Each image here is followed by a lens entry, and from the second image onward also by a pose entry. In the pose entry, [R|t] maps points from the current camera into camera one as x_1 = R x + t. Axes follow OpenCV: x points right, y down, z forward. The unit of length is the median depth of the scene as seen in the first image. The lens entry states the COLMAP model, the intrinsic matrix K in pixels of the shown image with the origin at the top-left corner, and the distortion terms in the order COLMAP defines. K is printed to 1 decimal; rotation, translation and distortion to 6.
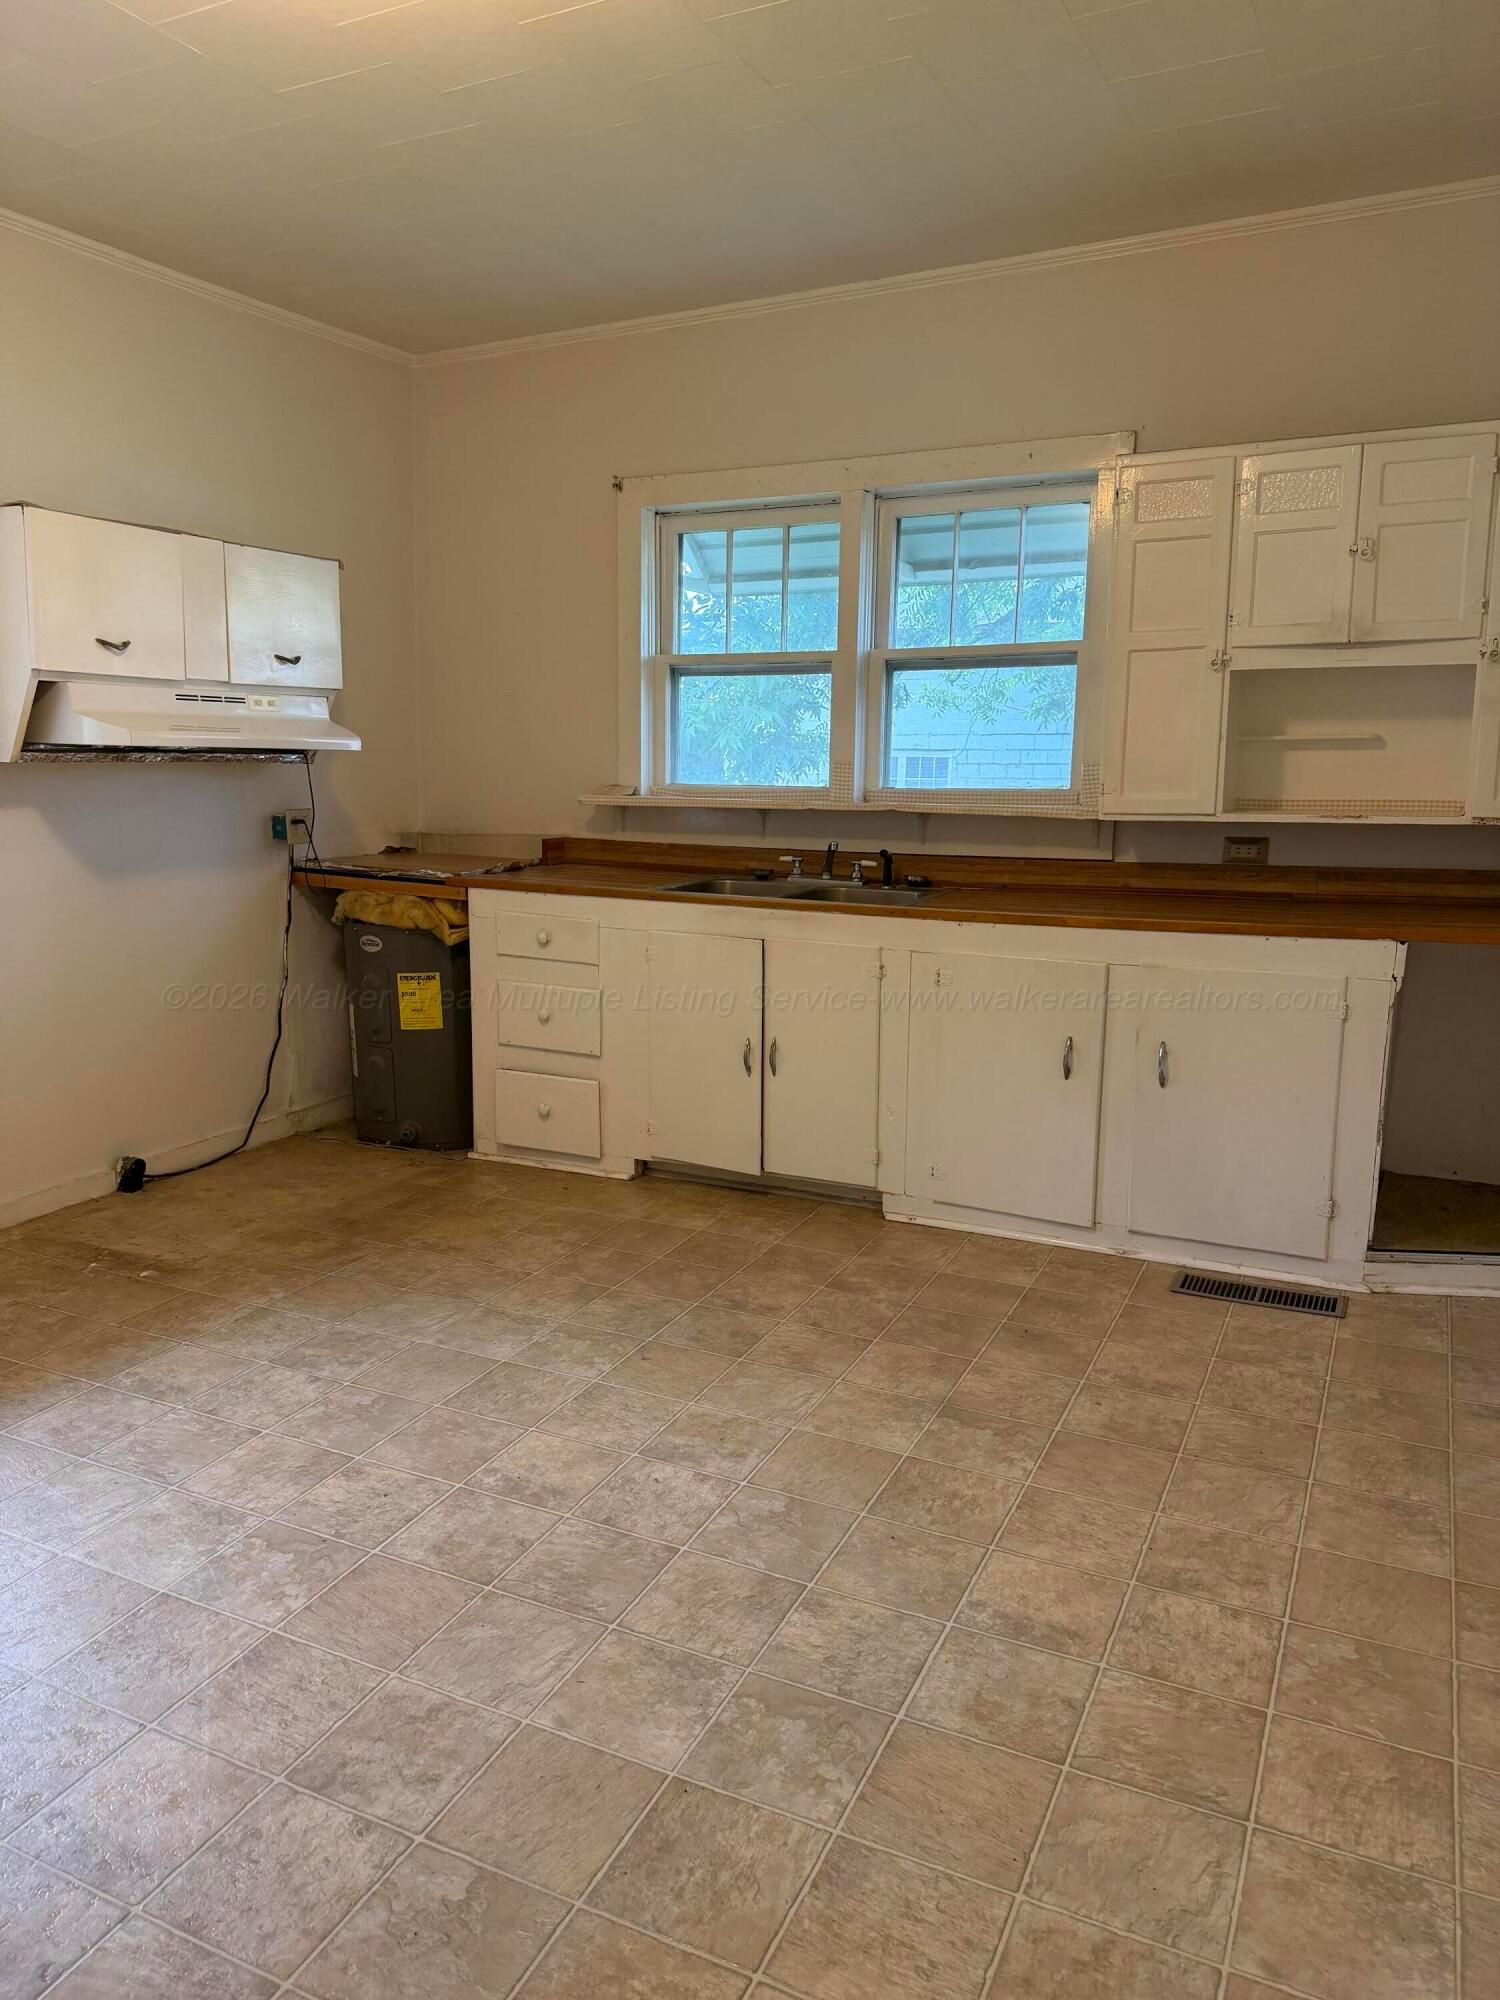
lens RADIAL K [[1392.3, 0, 750.0], [0, 1392.3, 1000.0], [0, 0, 1]] dist [0.090630, -0.076460]
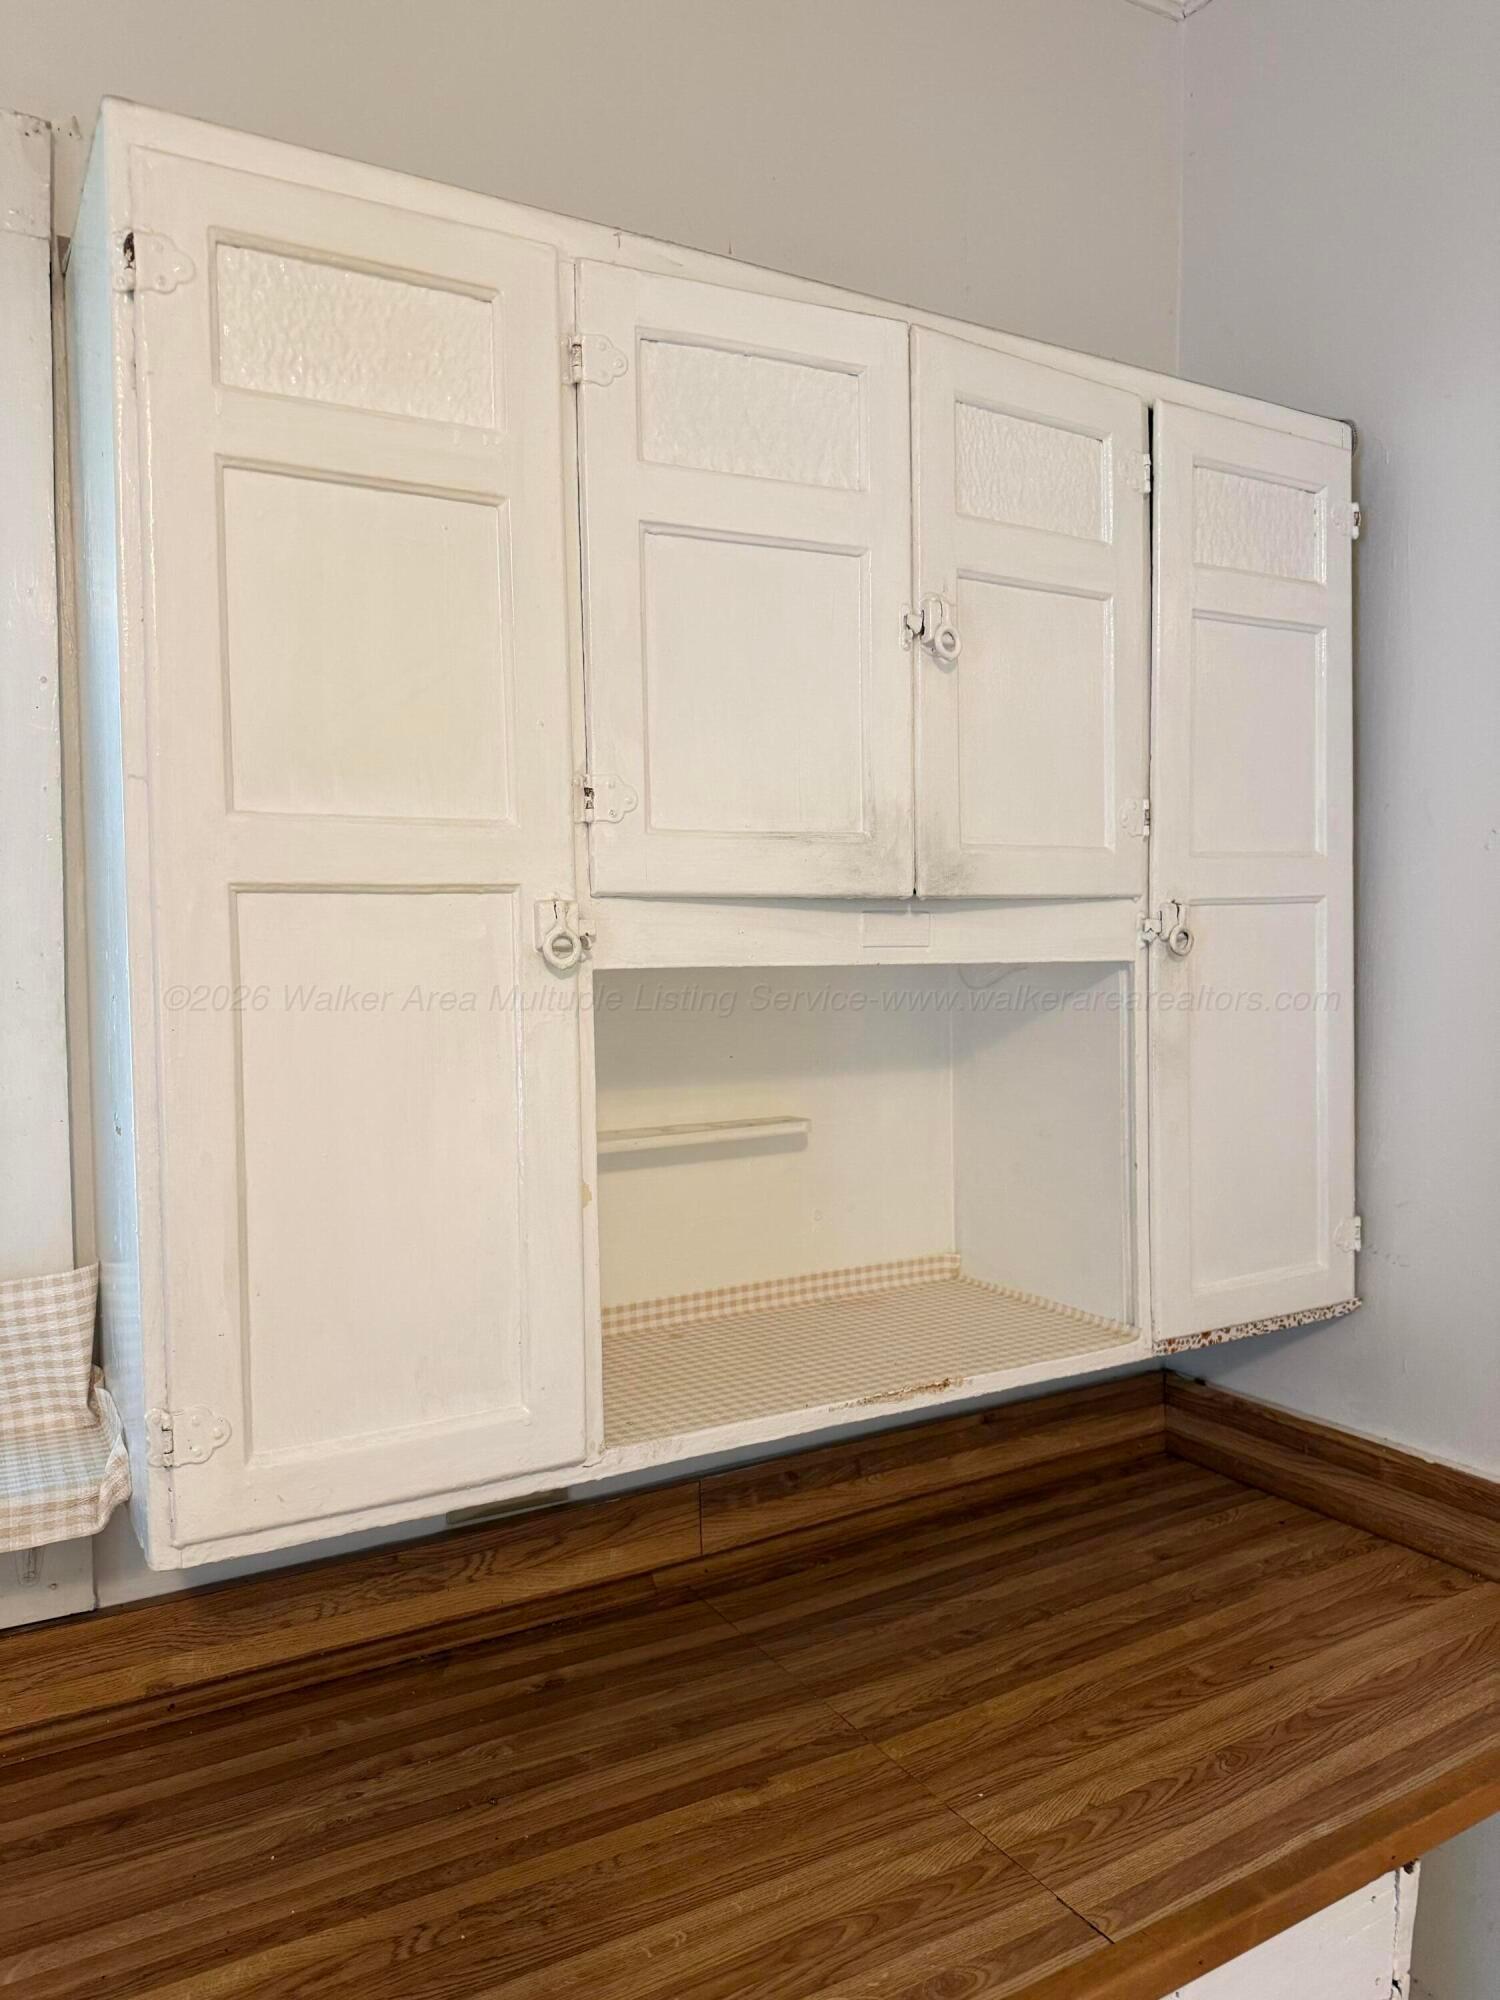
lens RADIAL K [[1417.3, 0, 750.0], [0, 1417.3, 1000.0], [0, 0, 1]] dist [0.039619, -0.043968]
pose [[0.568852, -0.039858, 0.821474, 0.118007], [0.161158, 0.984863, -0.063813, -0.204086], [-0.806496, 0.168687, 0.566665, 0.809403]]
